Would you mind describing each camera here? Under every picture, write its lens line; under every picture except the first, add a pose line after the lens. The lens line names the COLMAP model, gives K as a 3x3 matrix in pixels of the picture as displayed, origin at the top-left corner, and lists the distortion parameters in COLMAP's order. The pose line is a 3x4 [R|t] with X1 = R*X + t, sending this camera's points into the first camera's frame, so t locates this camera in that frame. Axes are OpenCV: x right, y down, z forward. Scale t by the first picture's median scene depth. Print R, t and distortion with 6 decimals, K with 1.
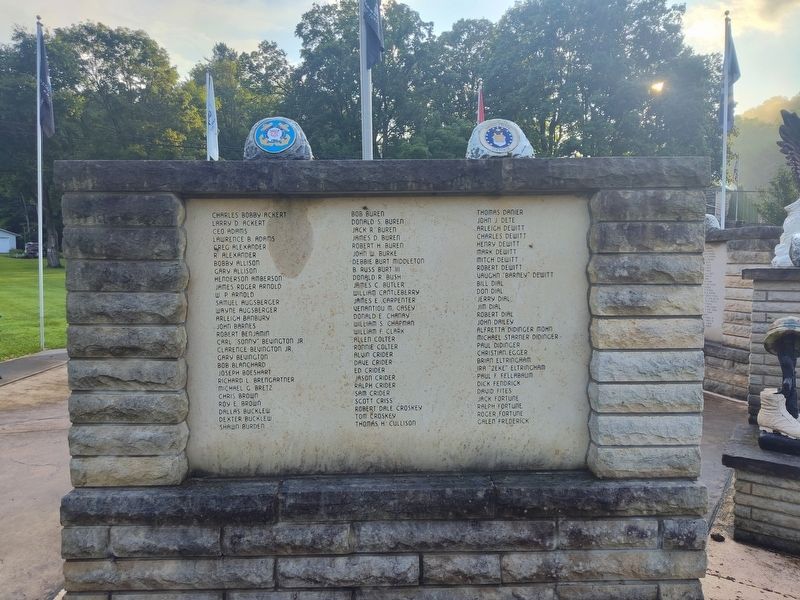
lens RADIAL K [[539.5, 0, 387.2], [0, 539.5, 299.7], [0, 0, 1]] dist [0.003027, 0.000119]
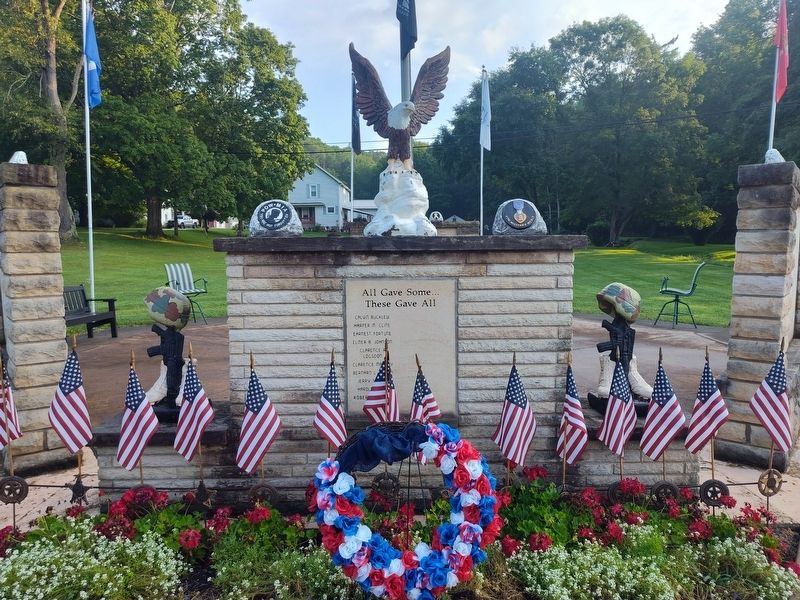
lens RADIAL K [[531.2, 0, 400.0], [0, 531.2, 300.0], [0, 0, 1]] dist [0.038853, -0.073225]
pose [[0.615247, 0.073180, -0.784930, 0.117660], [-0.044050, 0.997318, 0.058454, -0.002093], [0.787103, -0.001387, 0.616820, 0.049164]]
